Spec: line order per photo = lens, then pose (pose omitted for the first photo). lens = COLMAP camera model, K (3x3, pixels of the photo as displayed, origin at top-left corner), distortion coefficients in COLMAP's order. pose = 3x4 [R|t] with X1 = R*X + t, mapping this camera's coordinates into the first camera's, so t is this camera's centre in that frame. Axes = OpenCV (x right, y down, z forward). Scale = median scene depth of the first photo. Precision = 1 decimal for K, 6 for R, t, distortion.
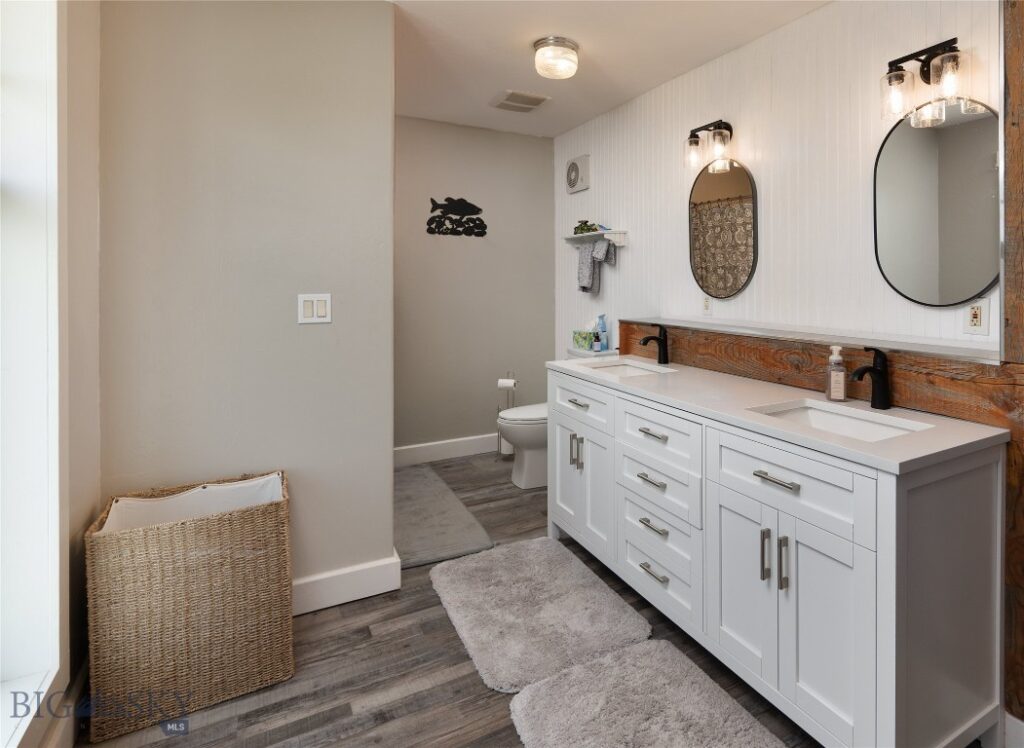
lens RADIAL K [[508.9, 0, 526.4], [0, 508.9, 286.3], [0, 0, 1]] dist [0.001672, 0.000133]
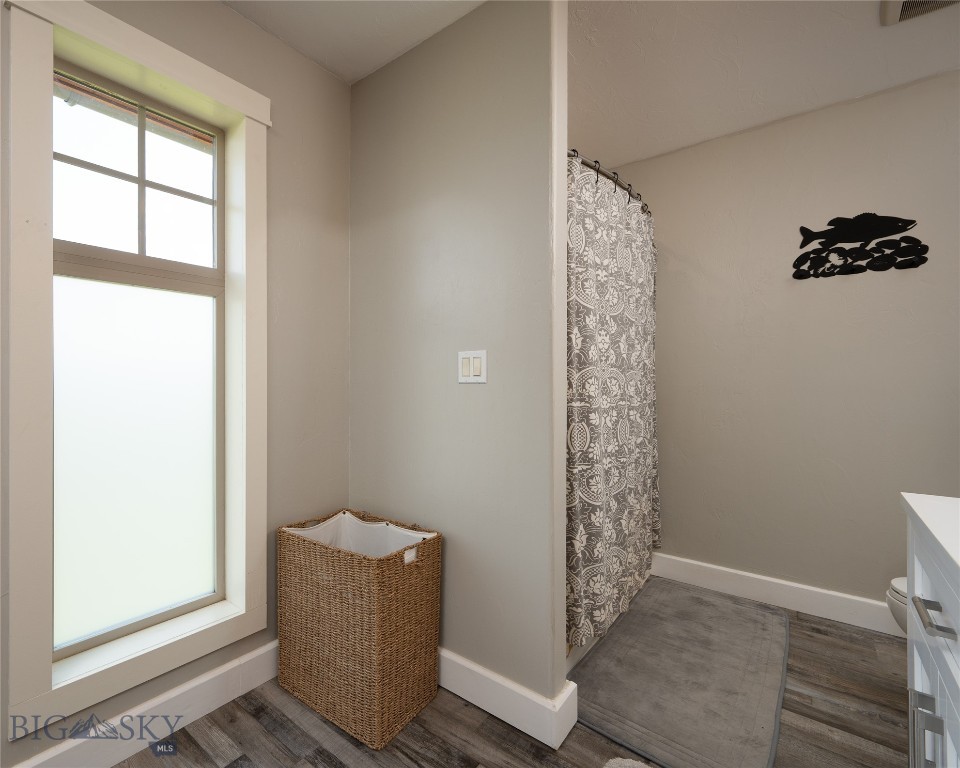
lens RADIAL K [[437.8, 0, 480.1], [0, 437.8, 381.8], [0, 0, 1]] dist [-0.000116, 0.000101]
pose [[0.438151, -0.001992, -0.898899, 0.152062], [-0.003129, 0.999988, -0.003741, 0.038296], [0.898896, 0.004452, 0.438140, 0.351991]]
